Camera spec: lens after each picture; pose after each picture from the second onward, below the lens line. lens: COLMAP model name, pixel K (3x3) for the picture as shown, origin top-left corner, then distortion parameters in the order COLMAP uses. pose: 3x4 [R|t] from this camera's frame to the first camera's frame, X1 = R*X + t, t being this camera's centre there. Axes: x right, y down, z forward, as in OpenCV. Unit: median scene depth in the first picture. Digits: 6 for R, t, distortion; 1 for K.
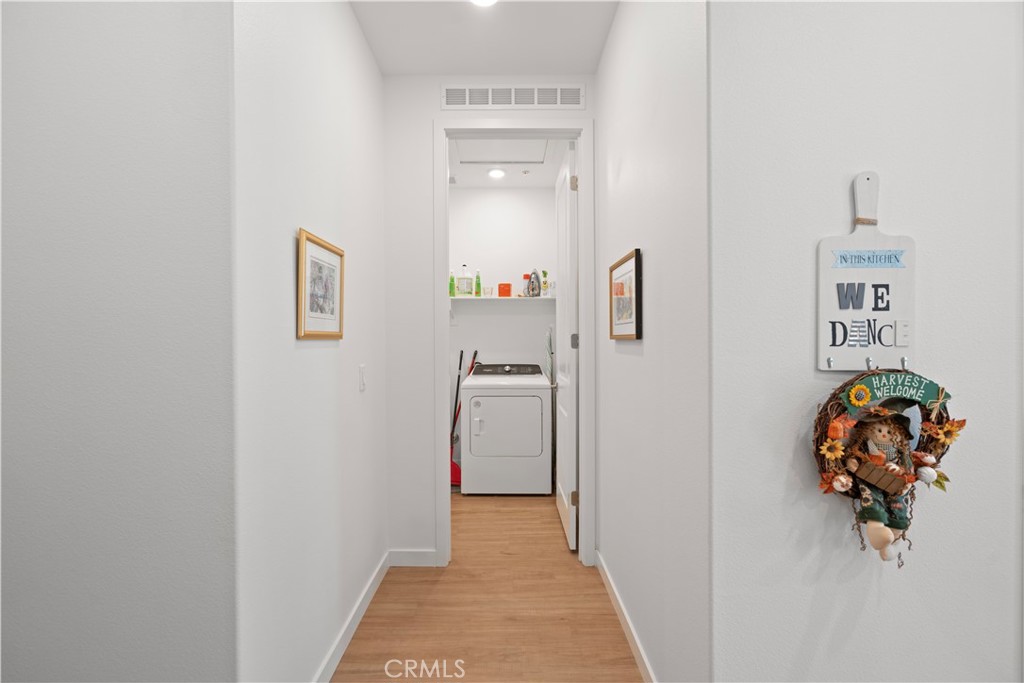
lens RADIAL K [[433.1, 0, 512.0], [0, 433.1, 341.5], [0, 0, 1]] dist [-0.000211, 0.000027]
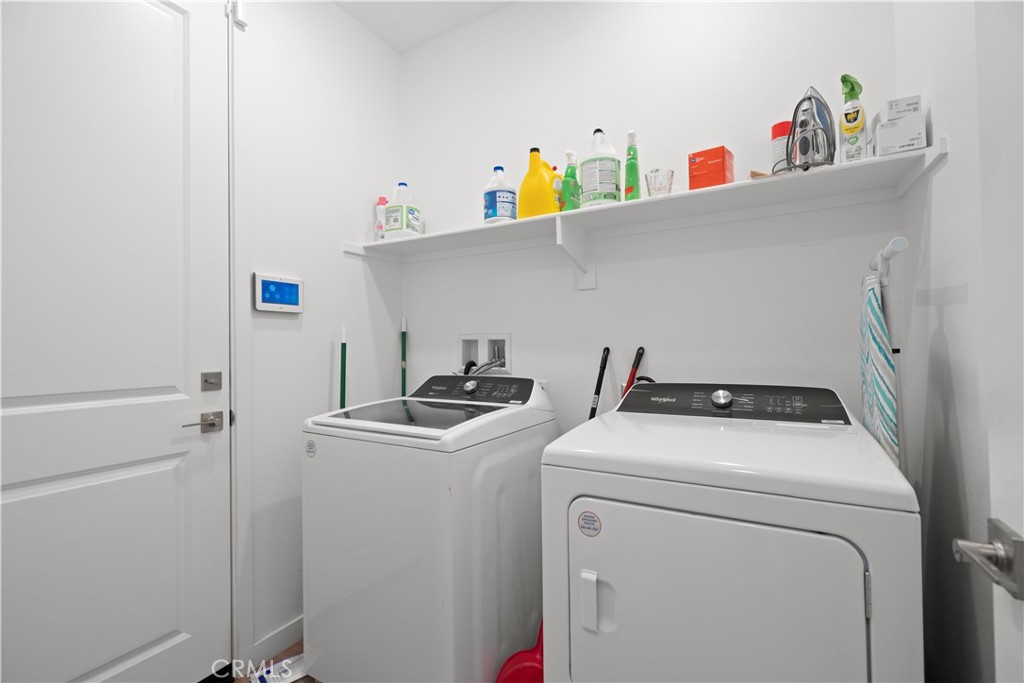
lens RADIAL K [[466.8, 0, 506.3], [0, 466.8, 341.6], [0, 0, 1]] dist [-0.016229, 0.005823]
pose [[0.866996, -0.016342, -0.498047, 0.025112], [0.009190, 0.999817, -0.016807, 0.023292], [0.498231, 0.009995, 0.866987, 0.601167]]
